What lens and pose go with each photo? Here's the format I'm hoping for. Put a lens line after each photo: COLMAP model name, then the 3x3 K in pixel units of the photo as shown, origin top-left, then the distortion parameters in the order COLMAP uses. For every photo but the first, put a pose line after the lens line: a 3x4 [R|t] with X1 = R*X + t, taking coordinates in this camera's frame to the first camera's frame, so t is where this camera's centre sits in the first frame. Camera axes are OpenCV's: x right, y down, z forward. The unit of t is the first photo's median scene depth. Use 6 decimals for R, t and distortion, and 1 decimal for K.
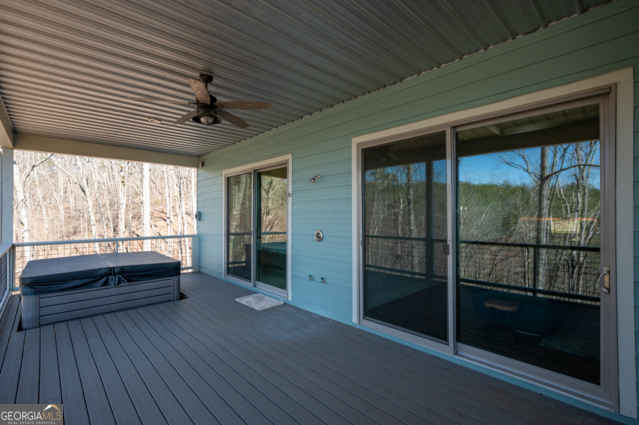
lens RADIAL K [[294.5, 0, 319.5], [0, 294.5, 212.5], [0, 0, 1]] dist [-0.000491, 0.000341]
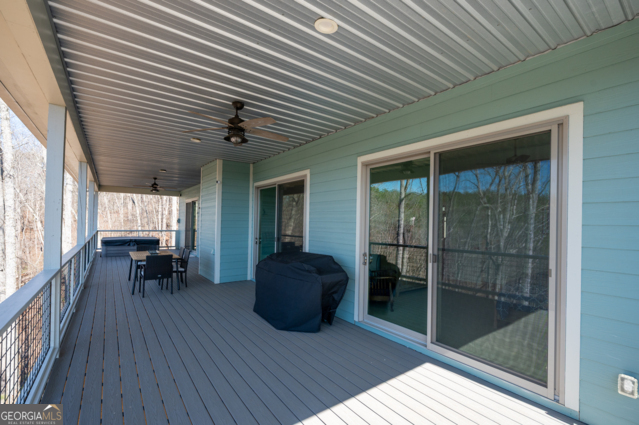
lens RADIAL K [[289.7, 0, 328.5], [0, 289.7, 219.5], [0, 0, 1]] dist [-0.001370, -0.000251]
pose [[0.994527, 0.022681, -0.101992, 0.155877], [-0.023462, 0.999704, -0.006466, -0.001864], [0.101815, 0.008824, 0.994764, -0.167398]]
